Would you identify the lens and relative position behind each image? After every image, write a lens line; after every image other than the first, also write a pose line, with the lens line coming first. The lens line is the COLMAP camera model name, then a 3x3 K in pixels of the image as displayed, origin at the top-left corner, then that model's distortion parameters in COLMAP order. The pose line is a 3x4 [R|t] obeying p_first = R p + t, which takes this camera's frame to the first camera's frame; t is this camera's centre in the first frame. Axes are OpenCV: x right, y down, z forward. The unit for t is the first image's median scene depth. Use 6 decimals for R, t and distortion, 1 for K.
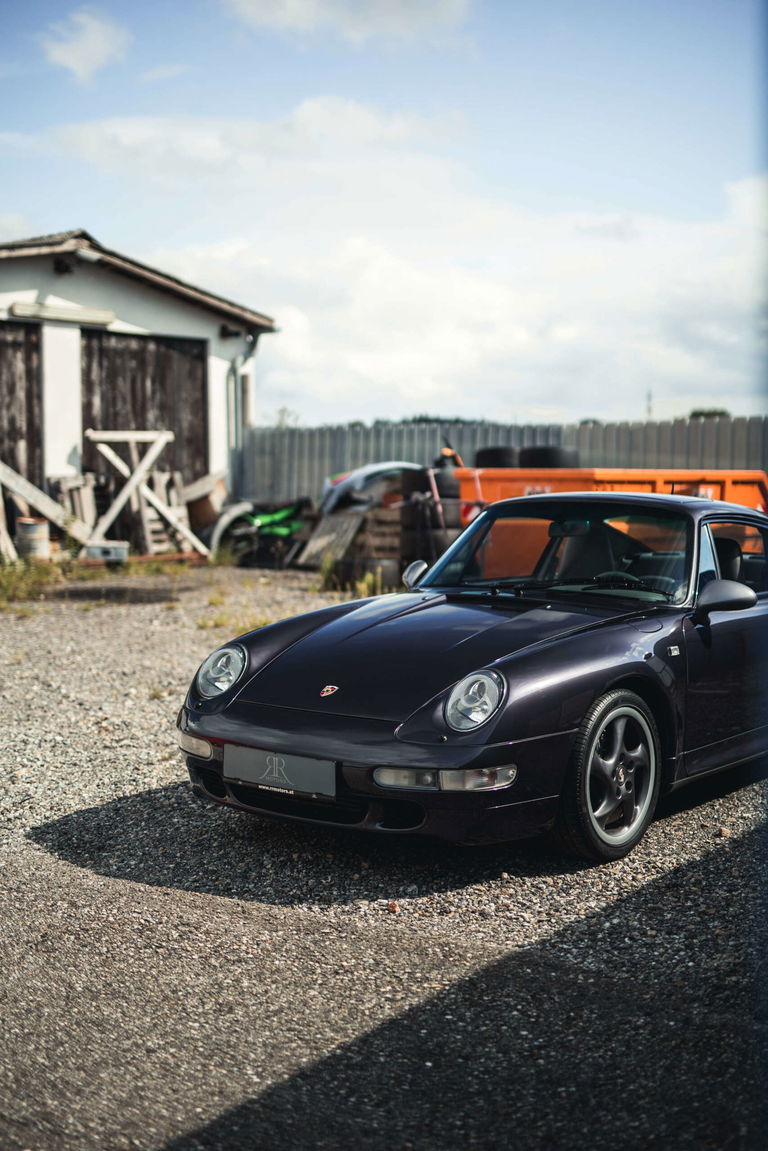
lens RADIAL K [[1624.8, 0, 384.0], [0, 1624.8, 575.5], [0, 0, 1]] dist [-0.015290, 0.062687]
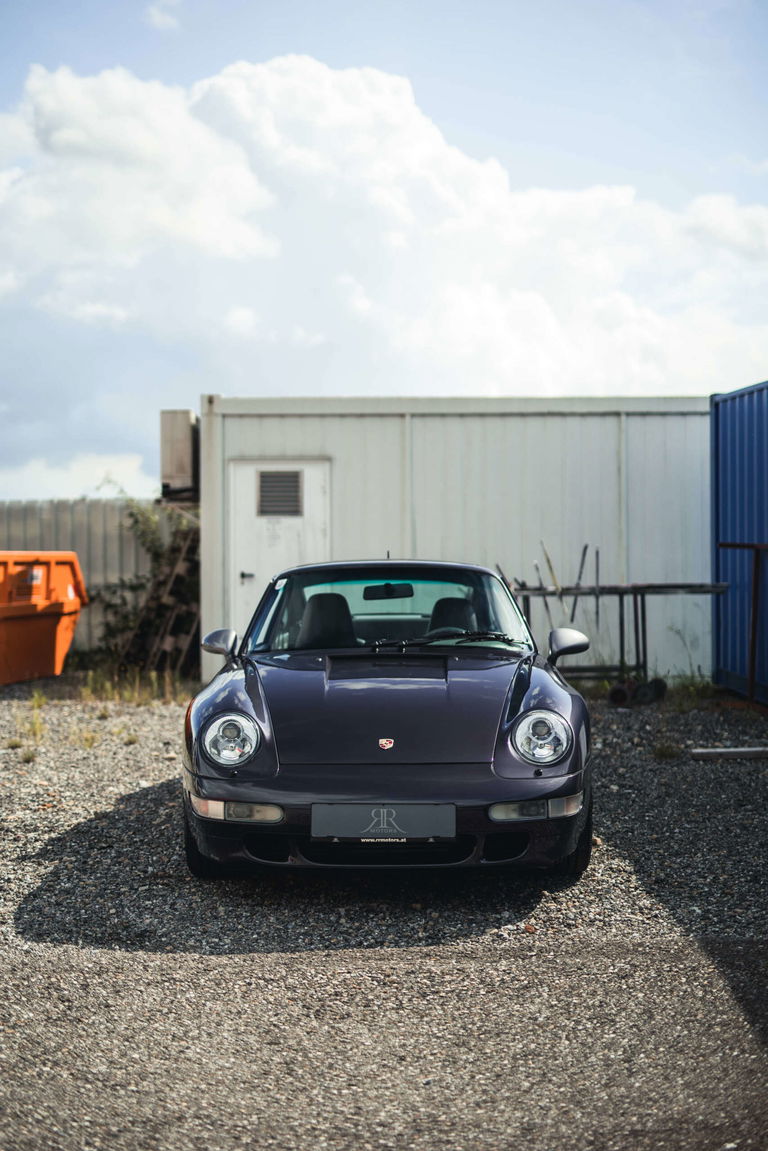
lens RADIAL K [[1624.8, 0, 384.0], [0, 1624.8, 575.5], [0, 0, 1]] dist [-0.015290, 0.062687]
pose [[0.796987, -0.020760, 0.603639, -0.522532], [0.054502, 0.997804, -0.037643, 0.001403], [-0.601532, 0.062901, 0.796368, 0.122722]]
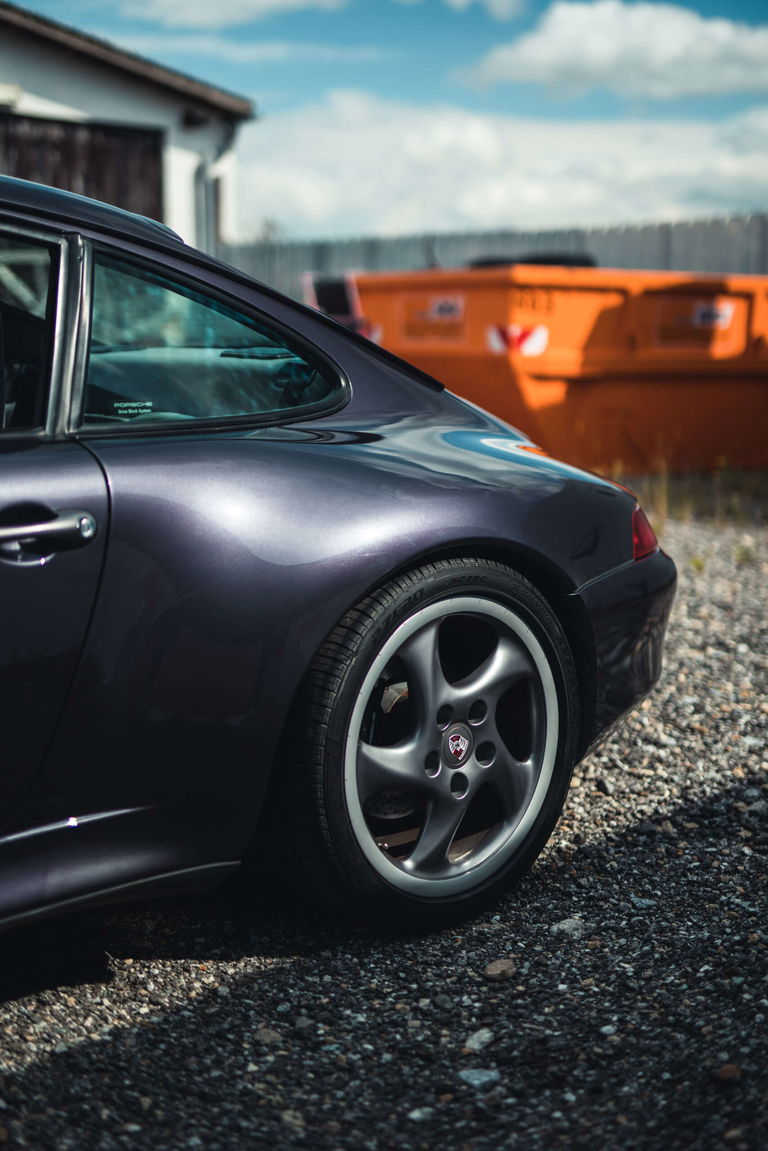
lens RADIAL K [[1624.8, 0, 384.0], [0, 1624.8, 575.5], [0, 0, 1]] dist [-0.015290, 0.062687]
pose [[0.988924, 0.026871, -0.145971, 0.346137], [-0.014924, 0.996493, 0.082334, 0.009303], [0.147671, -0.079244, 0.985857, 0.680479]]
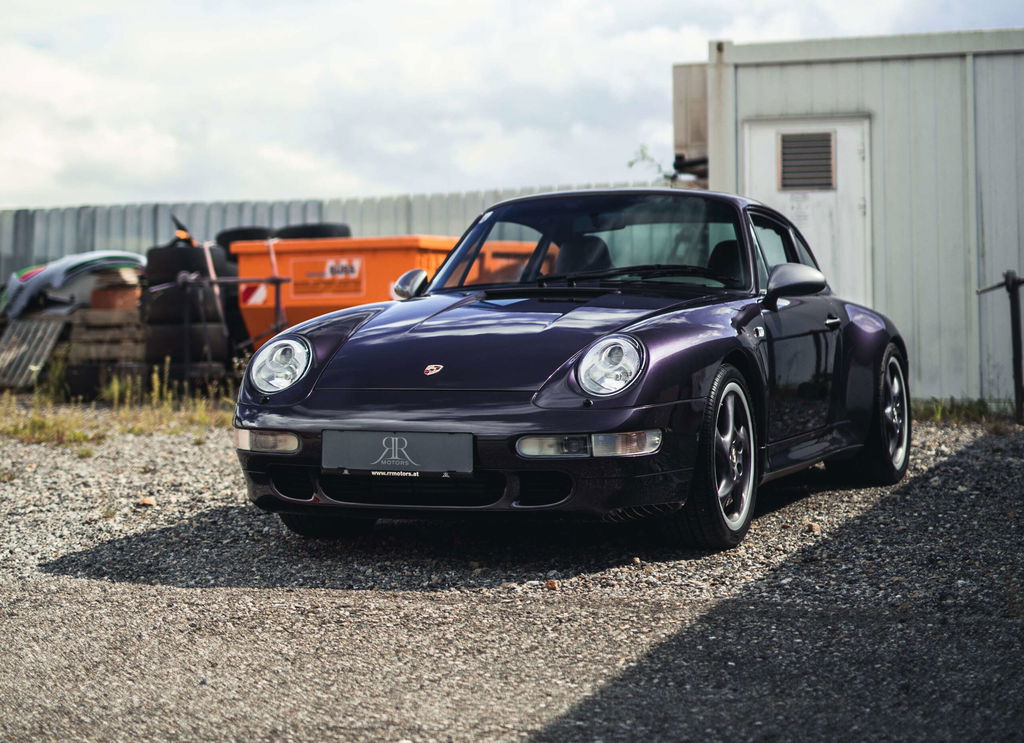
lens RADIAL K [[2173.2, 0, 514.0], [0, 2173.2, 174.7], [0, 0, 1]] dist [0.007827, 0.266795]
pose [[0.960971, 0.003037, 0.276634, -0.255346], [0.033815, 0.991152, -0.128349, 0.094186], [-0.274576, 0.132694, 0.952366, -0.142053]]
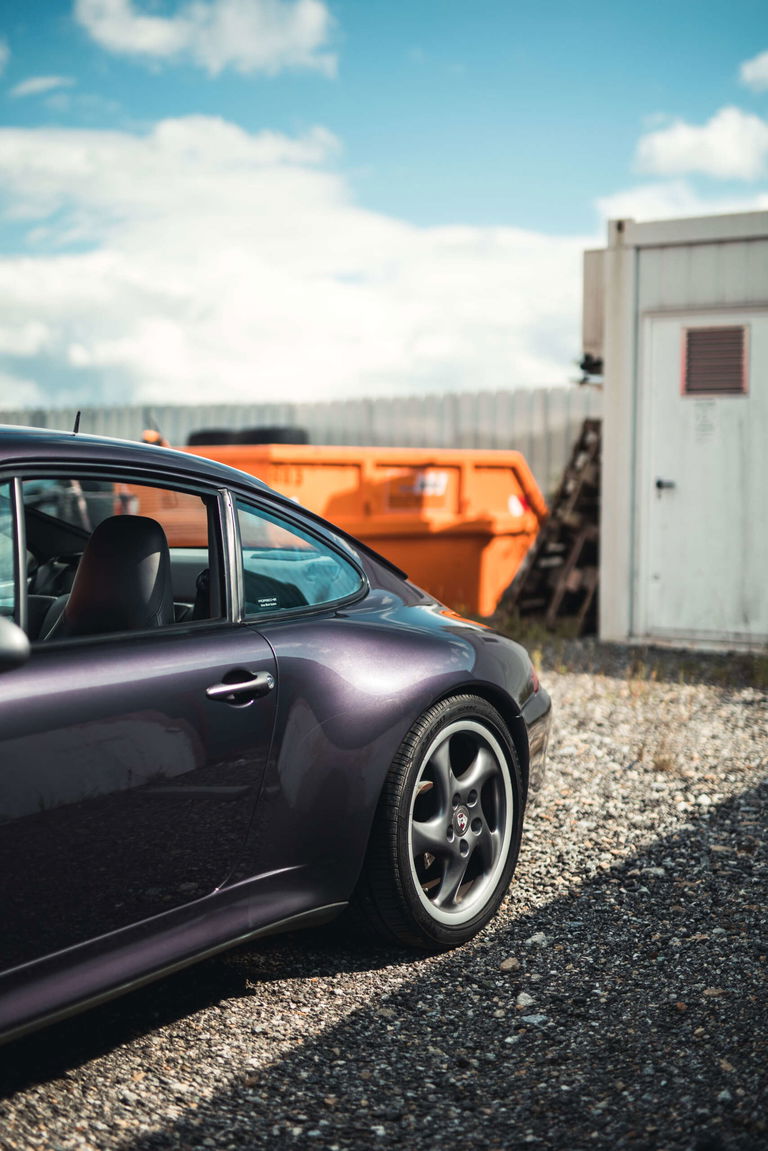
lens RADIAL K [[1624.8, 0, 384.0], [0, 1624.8, 575.5], [0, 0, 1]] dist [-0.015290, 0.062687]
pose [[0.997172, -0.011101, 0.074326, 0.248298], [0.011682, 0.999904, -0.007386, -0.000611], [-0.074237, 0.008233, 0.997207, 0.506227]]
